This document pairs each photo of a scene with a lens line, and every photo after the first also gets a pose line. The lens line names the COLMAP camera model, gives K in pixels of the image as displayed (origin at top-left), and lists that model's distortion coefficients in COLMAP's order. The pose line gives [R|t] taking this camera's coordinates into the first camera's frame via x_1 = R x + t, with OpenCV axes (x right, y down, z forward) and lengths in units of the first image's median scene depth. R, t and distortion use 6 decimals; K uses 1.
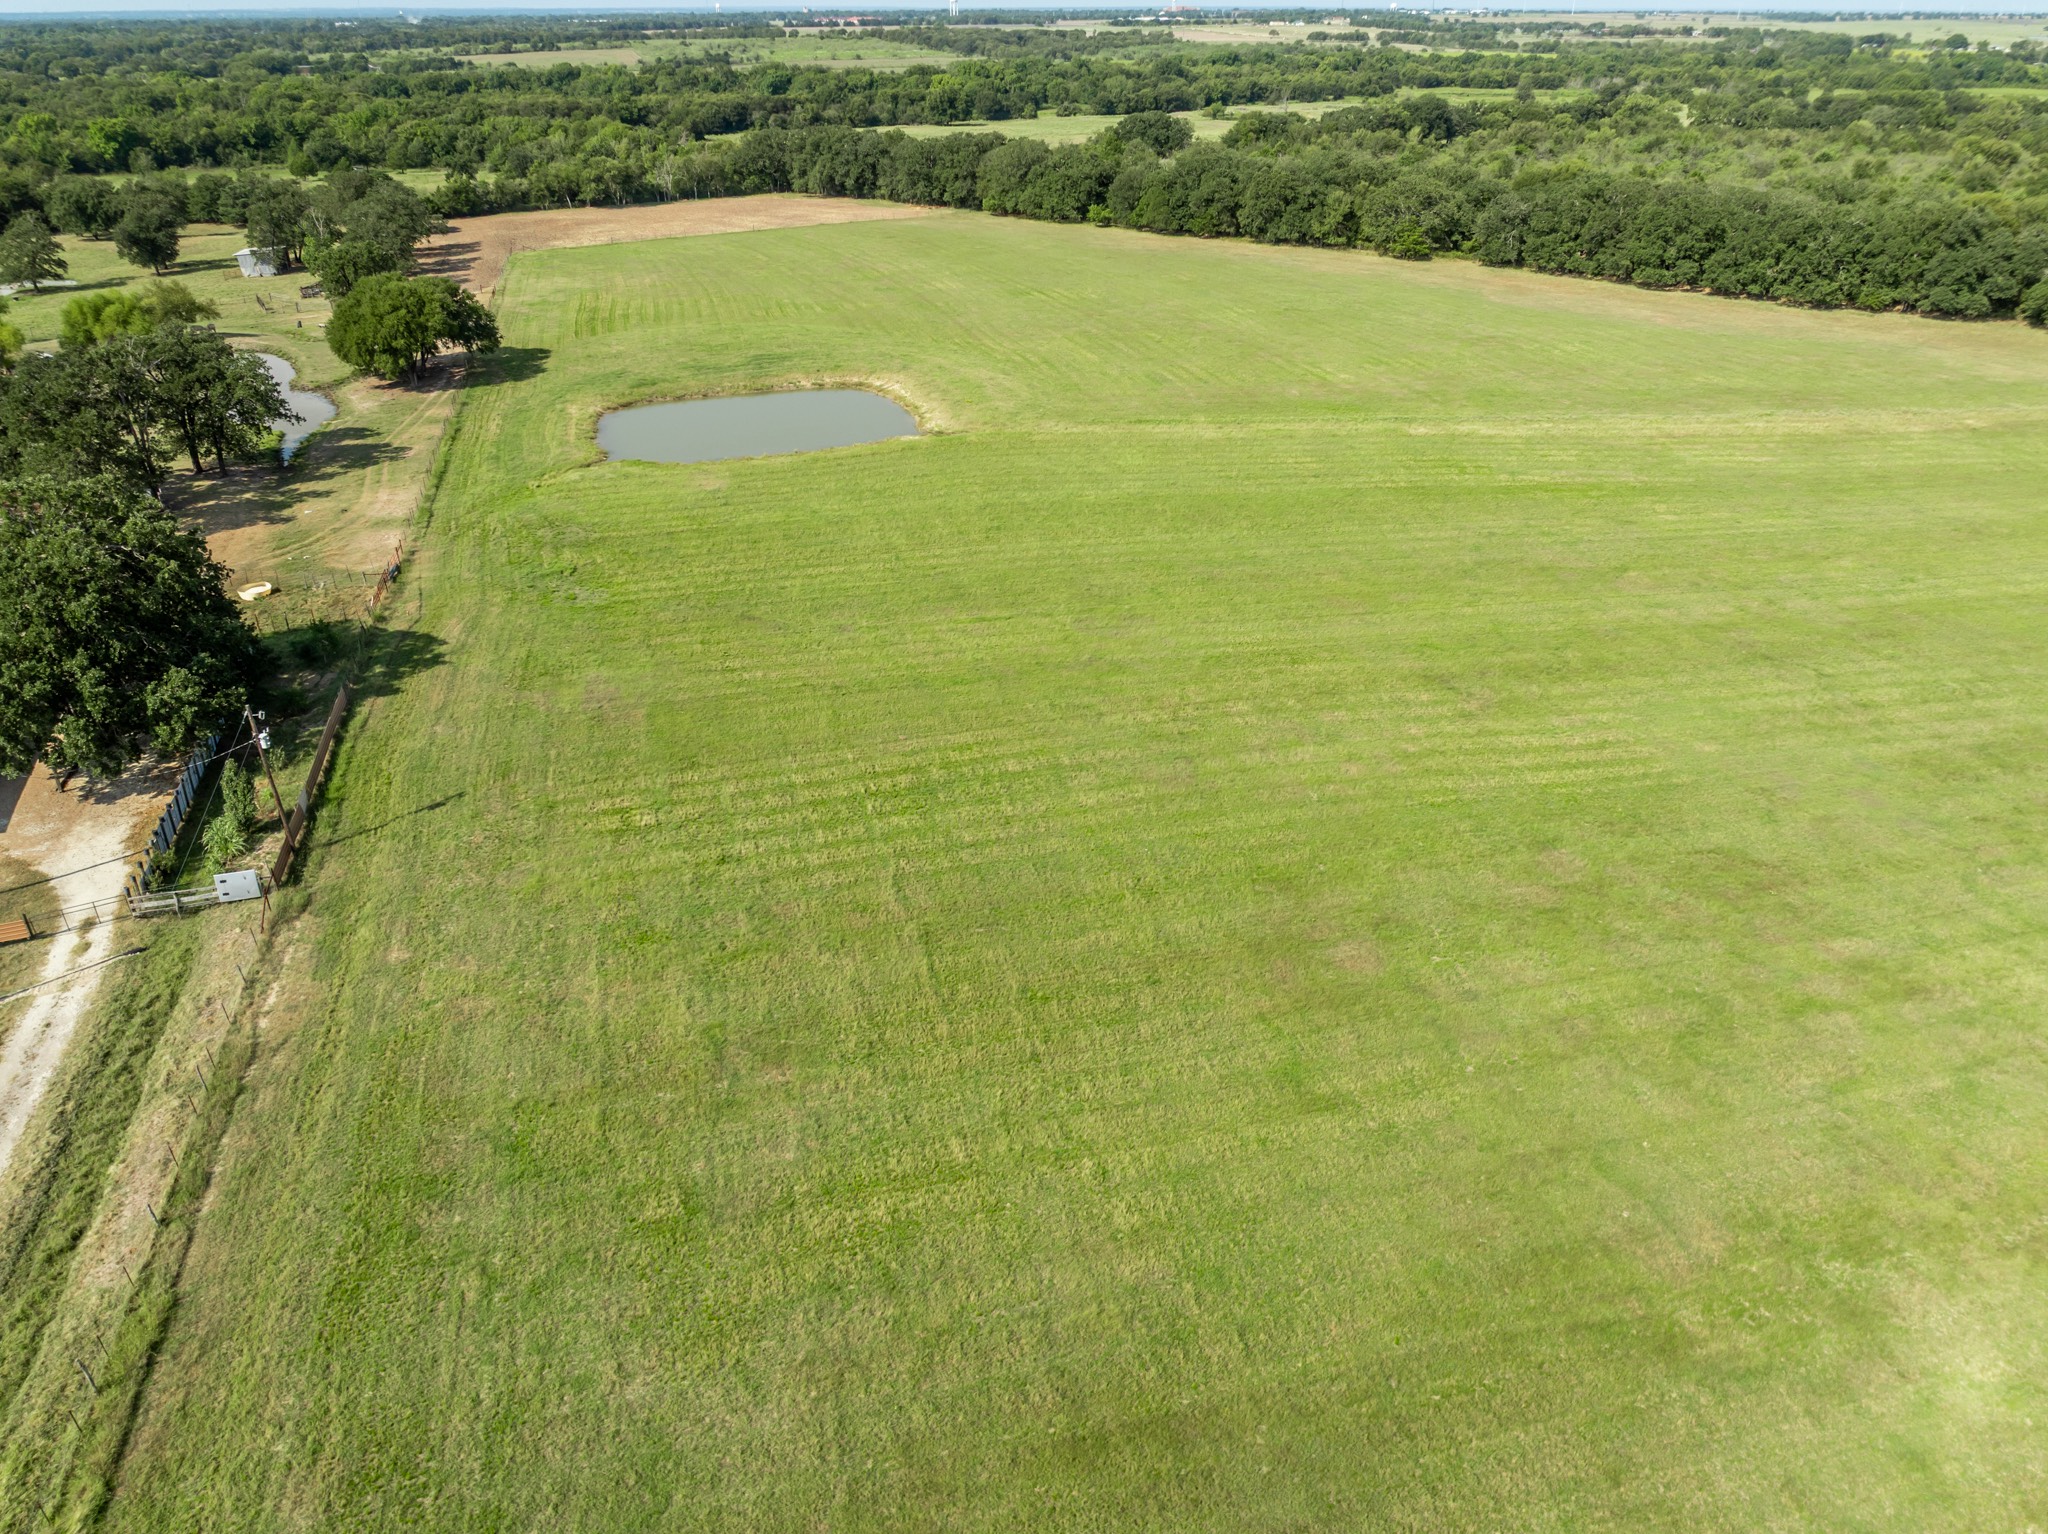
lens RADIAL K [[1448.3, 0, 1028.6], [0, 1448.3, 758.1], [0, 0, 1]] dist [-0.034856, 0.022150]
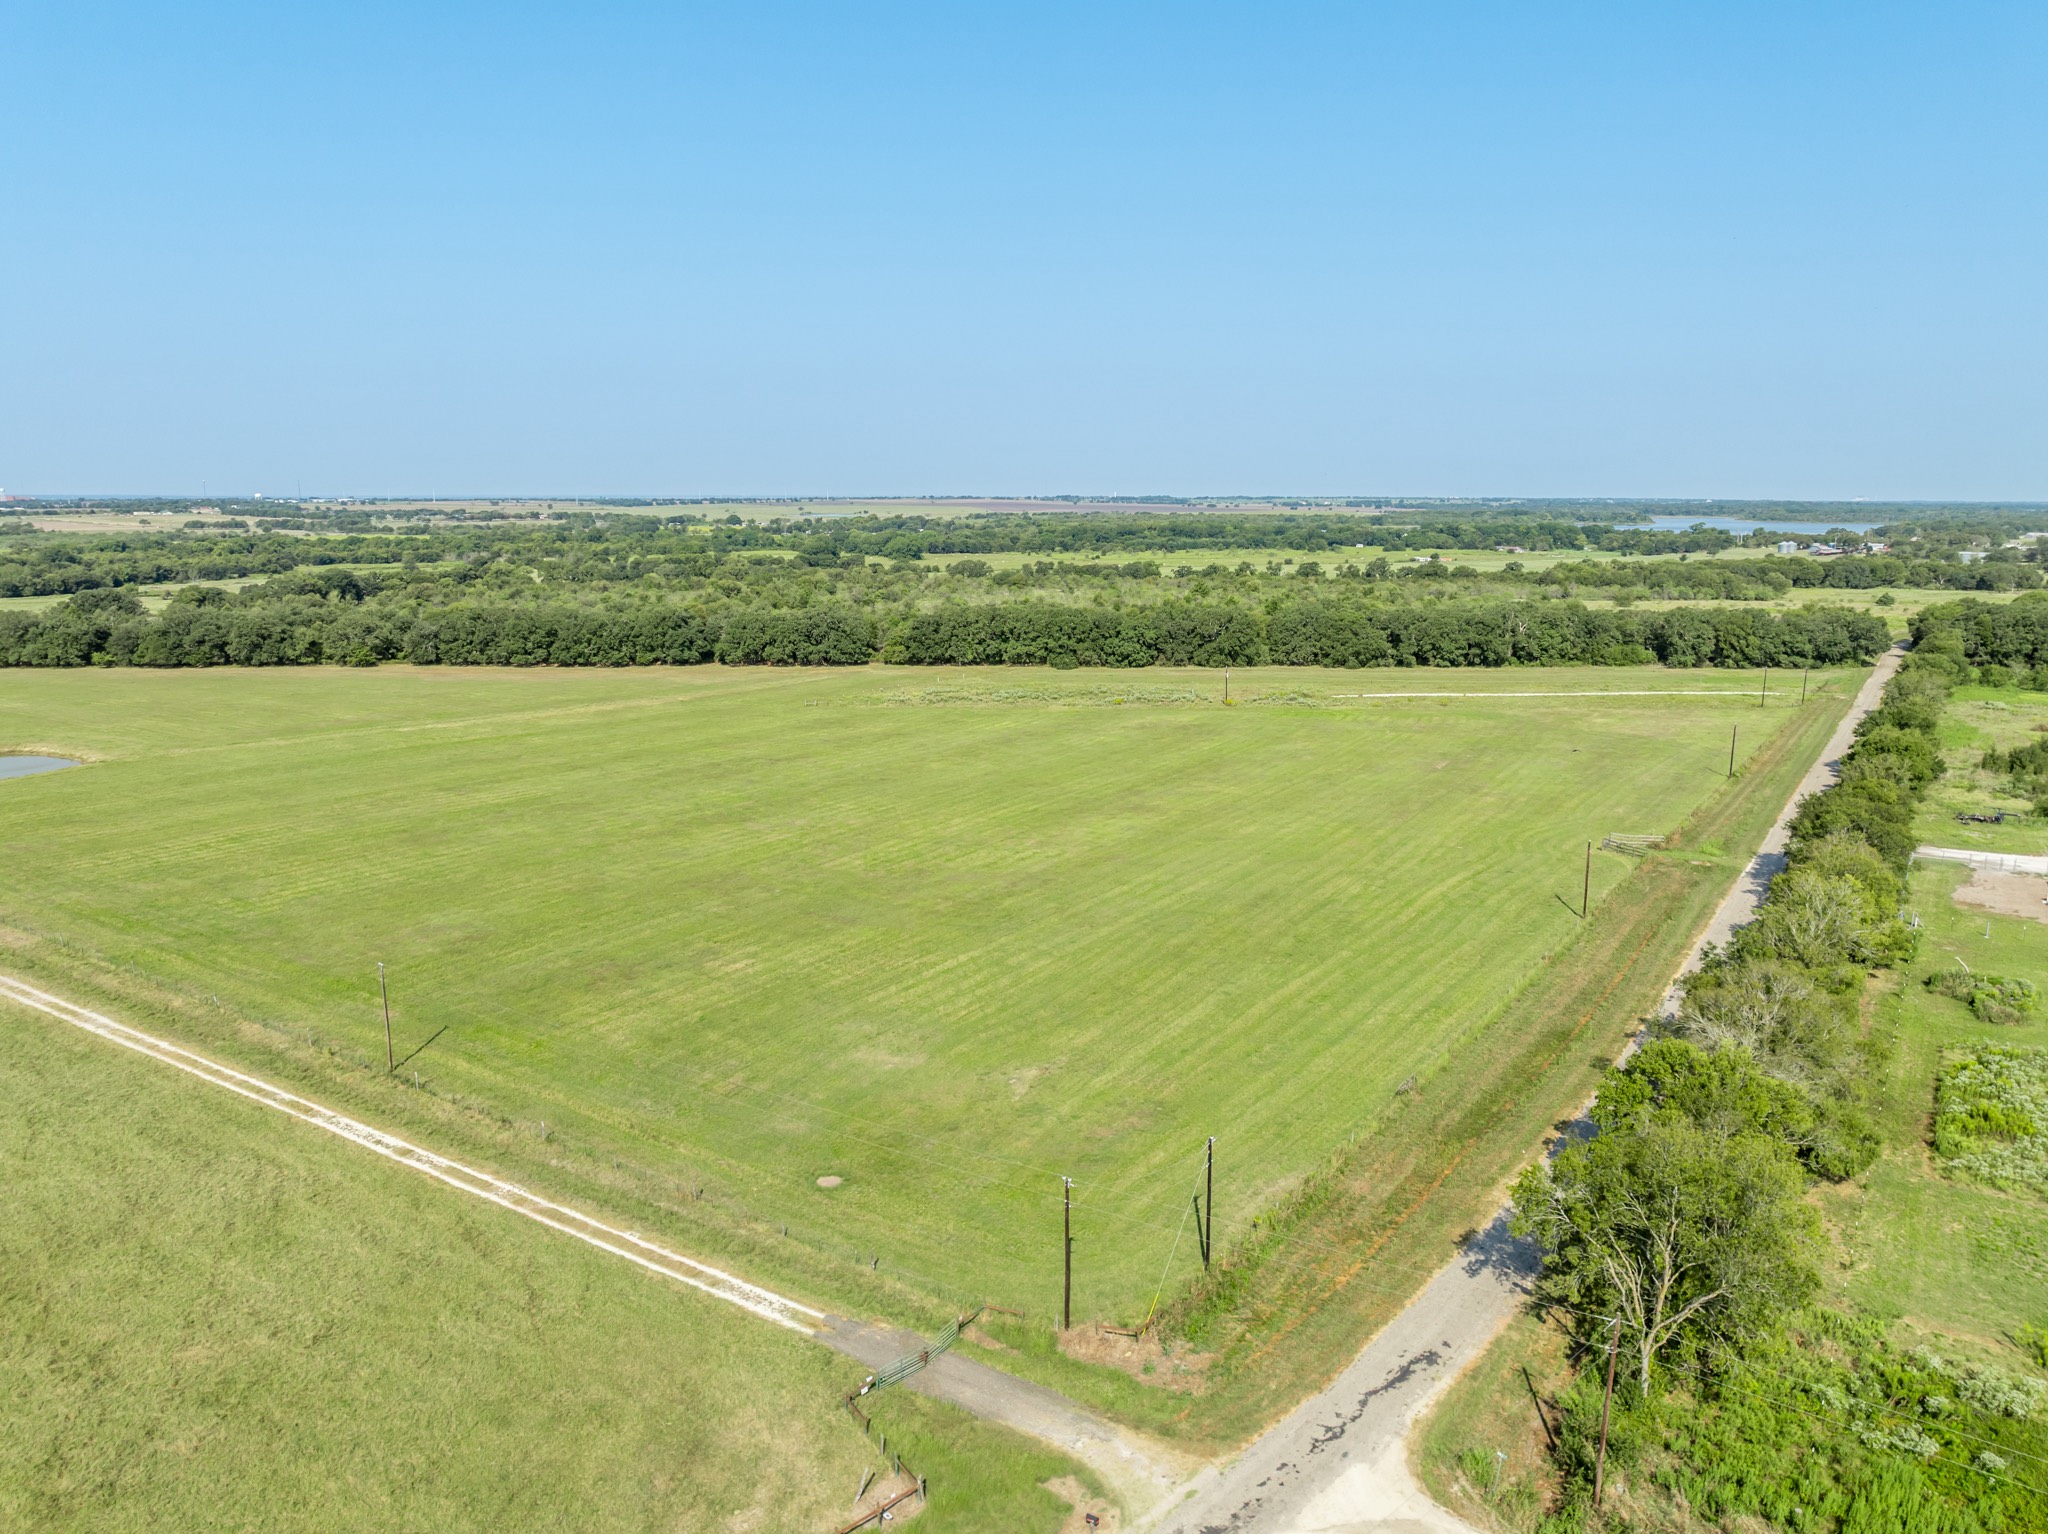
lens RADIAL K [[1448.3, 0, 1026.4], [0, 1448.3, 765.9], [0, 0, 1]] dist [-0.034856, 0.022150]
pose [[0.758713, -0.115958, 0.641021, -0.182994], [0.298078, 0.936768, -0.183347, 0.229642], [-0.579227, 0.330182, 0.745303, -0.479275]]
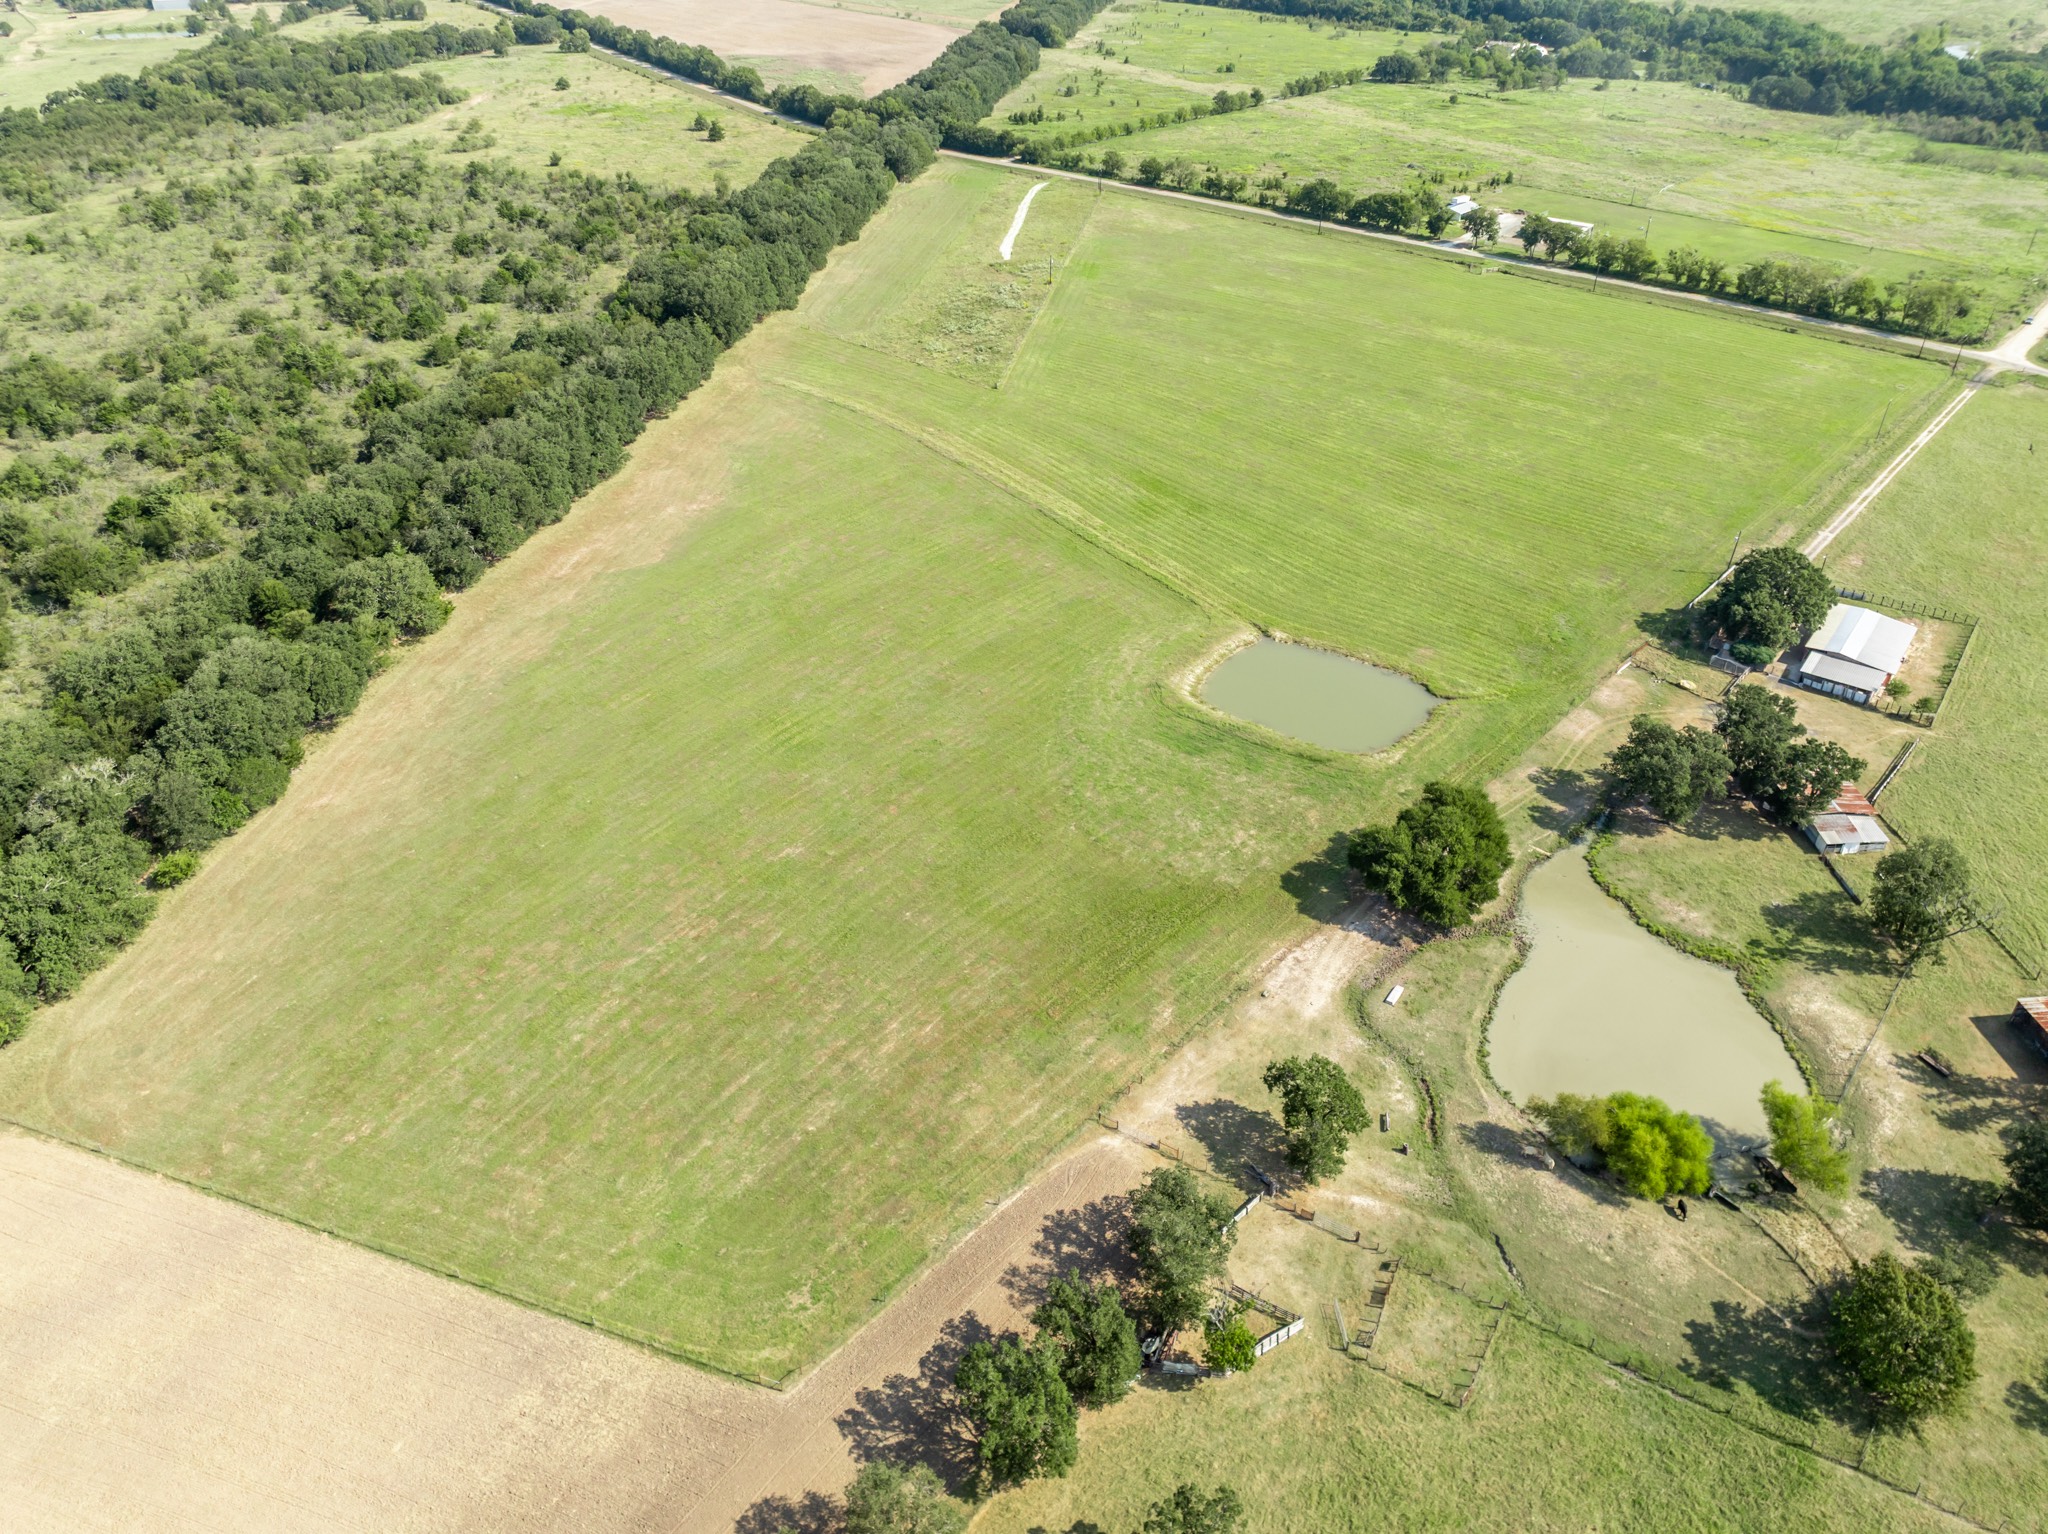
lens RADIAL K [[1448.3, 0, 1037.8], [0, 1448.3, 764.9], [0, 0, 1]] dist [-0.034856, 0.022150]
pose [[-0.542110, -0.465044, 0.699893, -0.665853], [0.388963, 0.599429, 0.699566, -0.805168], [-0.744865, 0.651474, -0.144072, 0.899966]]
